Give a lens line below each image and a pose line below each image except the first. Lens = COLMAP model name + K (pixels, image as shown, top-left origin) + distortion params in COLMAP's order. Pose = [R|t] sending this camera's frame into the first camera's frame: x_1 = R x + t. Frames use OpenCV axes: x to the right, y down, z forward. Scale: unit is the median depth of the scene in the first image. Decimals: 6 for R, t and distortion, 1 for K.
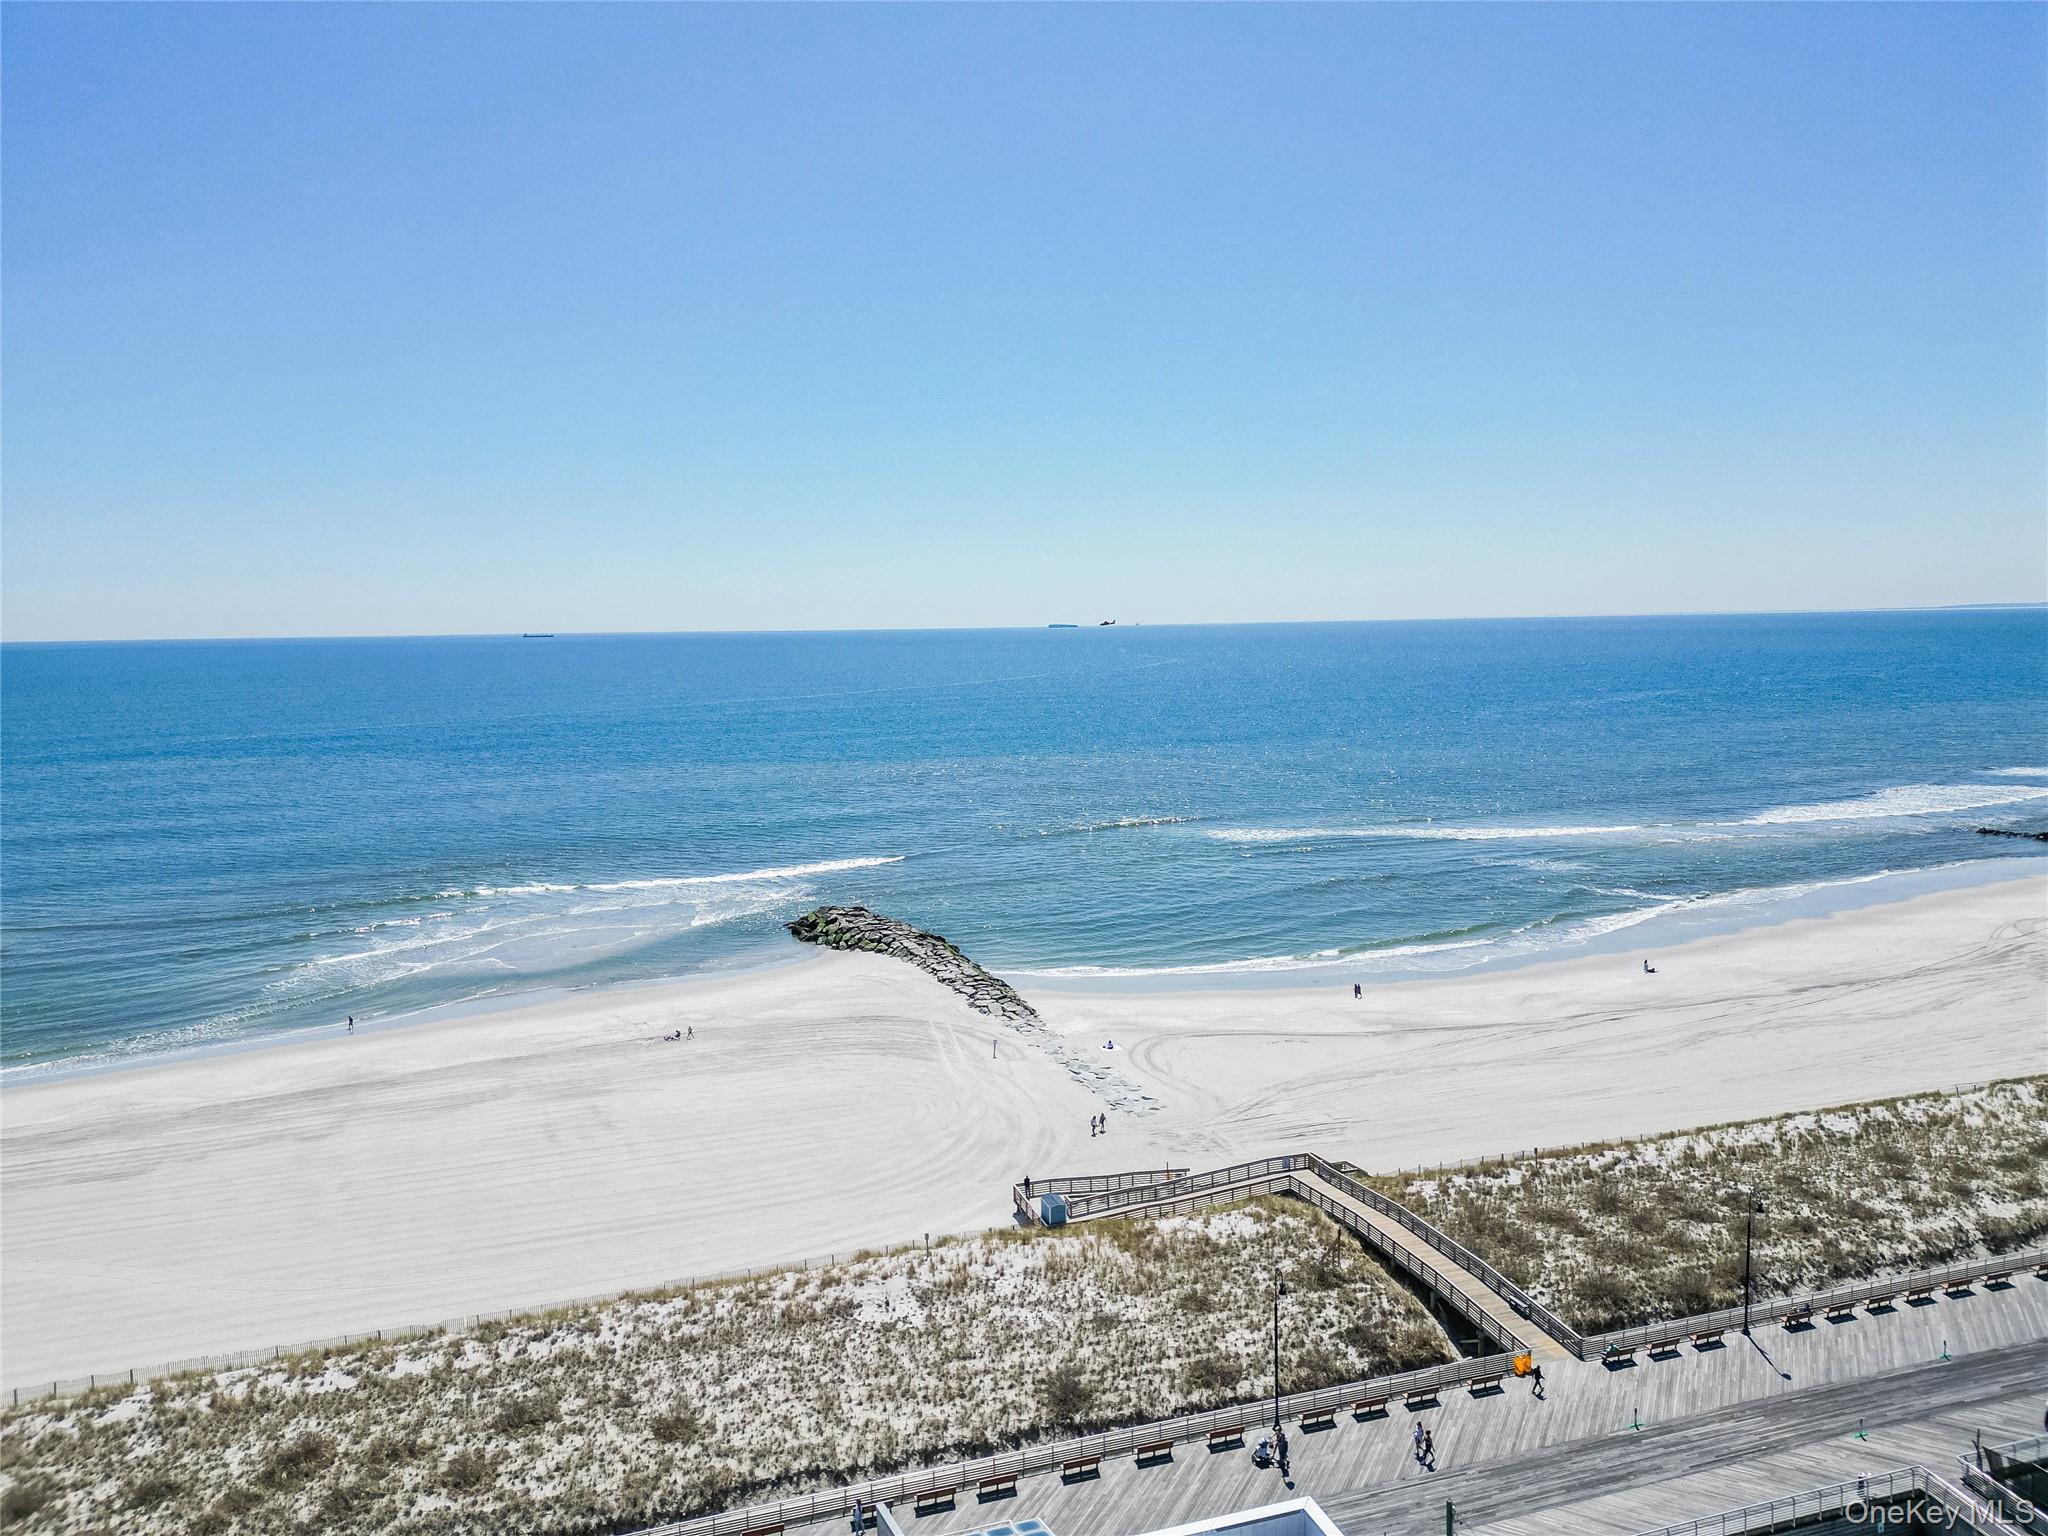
lens RADIAL K [[1432.0, 0, 1032.5], [0, 1432.0, 814.6], [0, 0, 1]] dist [0.055962, -0.047331]
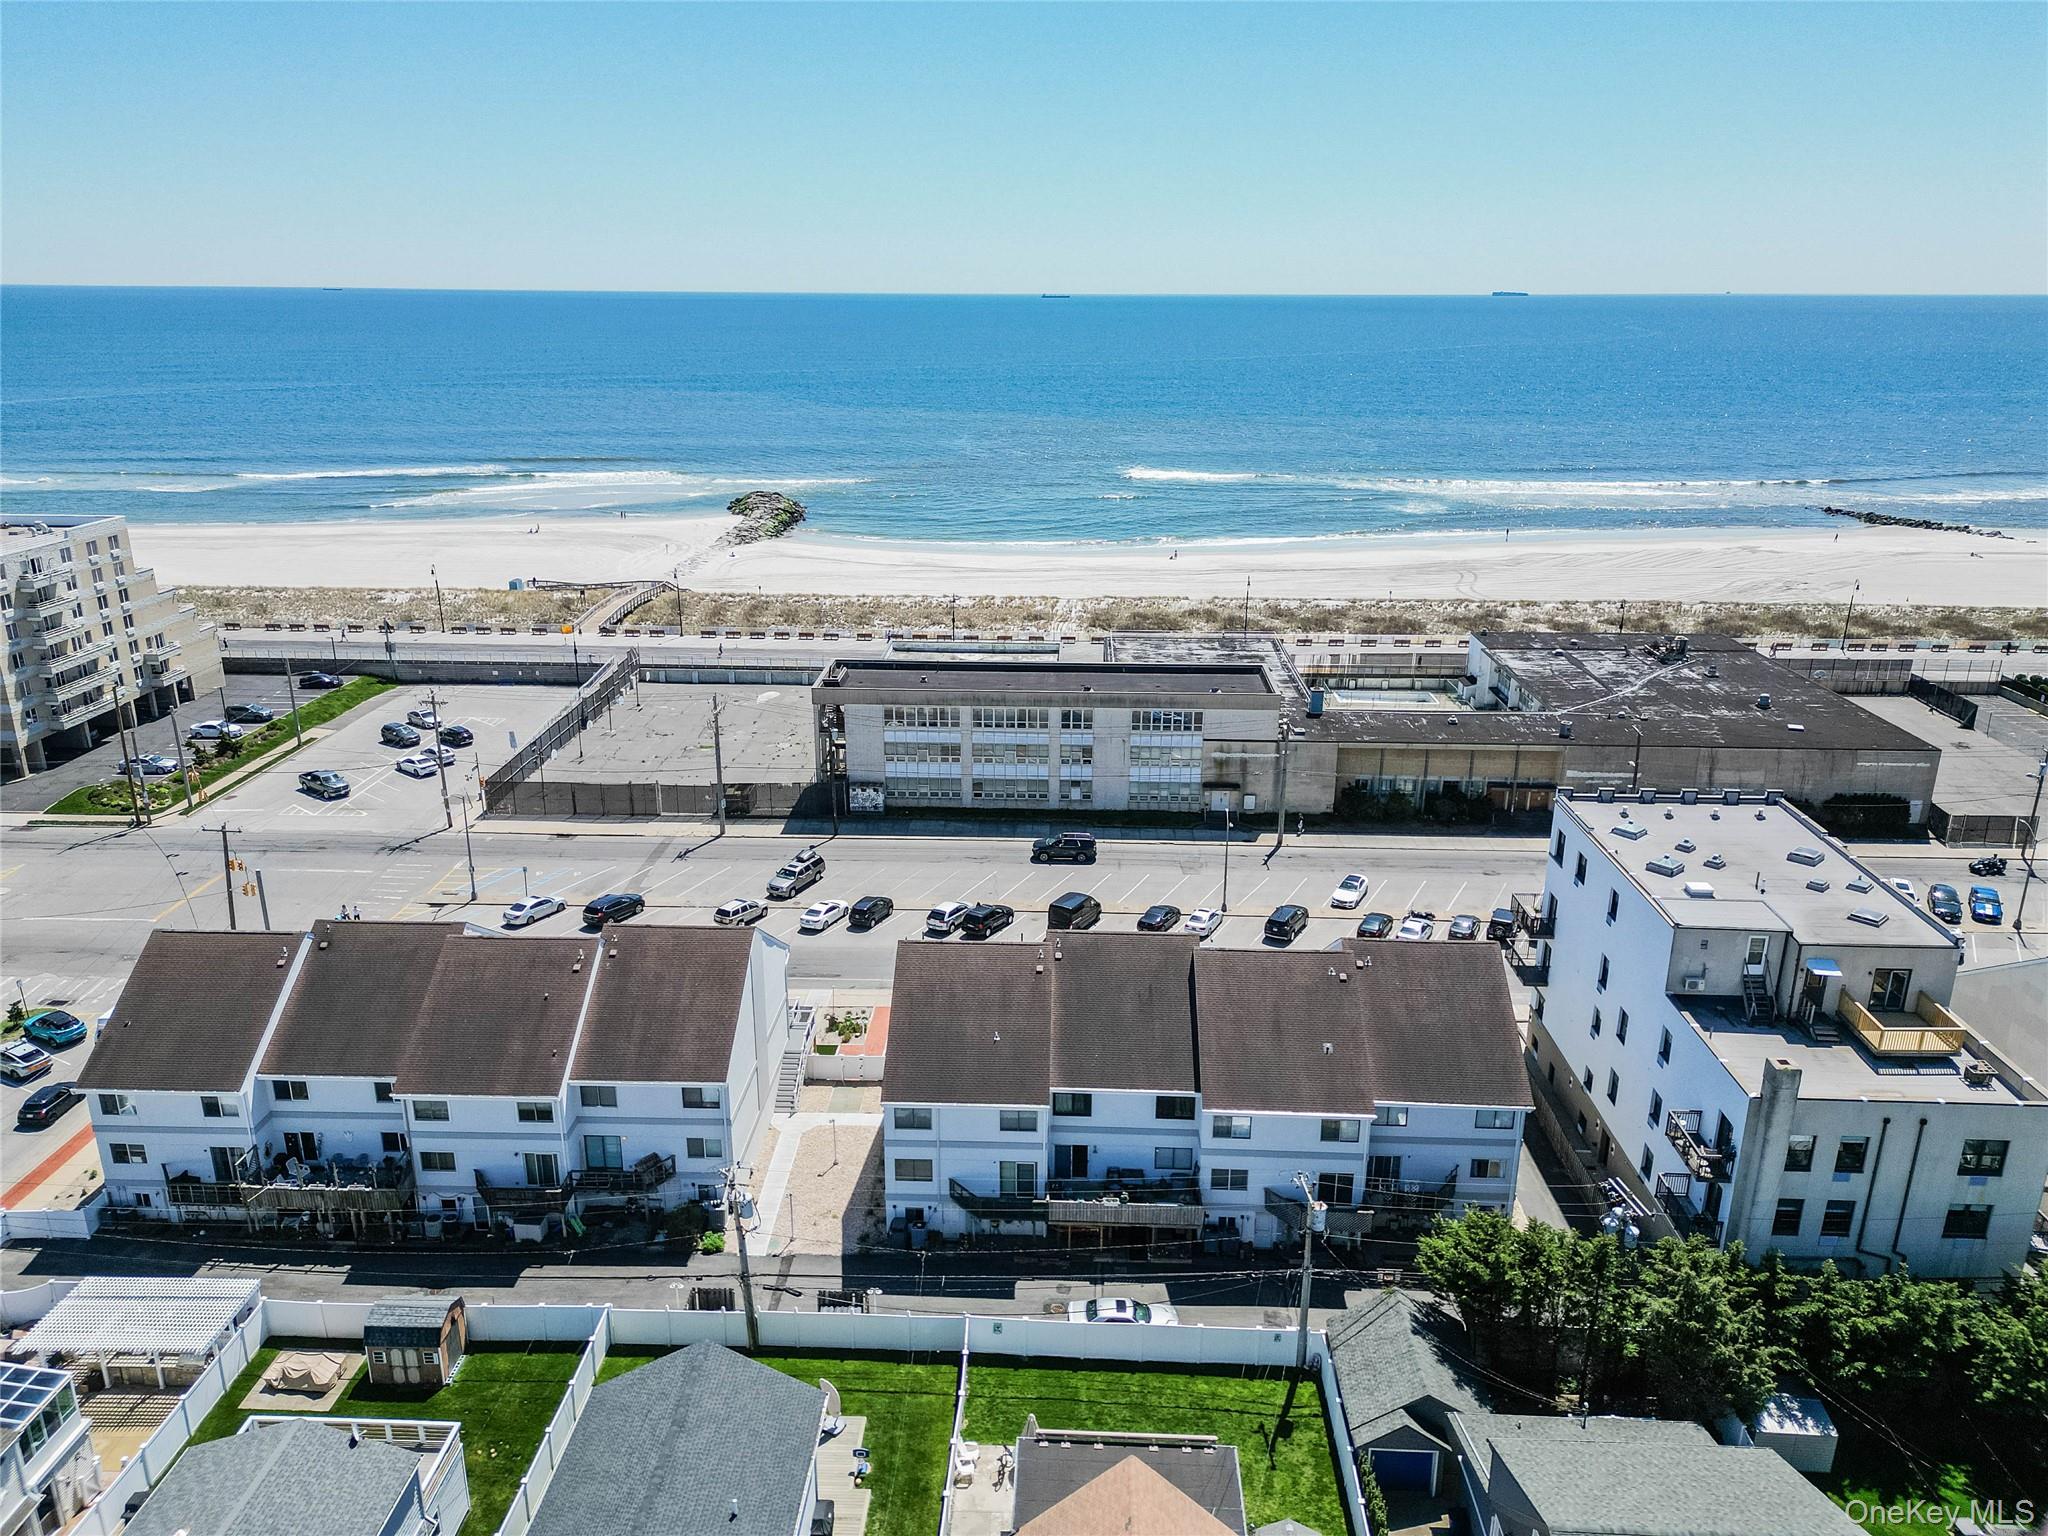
lens RADIAL K [[1432.0, 0, 1011.4], [0, 1432.0, 765.5], [0, 0, 1]] dist [0.055962, -0.047331]
pose [[0.934305, 0.128763, -0.332407, 1.432421], [-0.064918, 0.978350, 0.196511, 0.075982], [0.350514, -0.162022, 0.922436, -0.722090]]
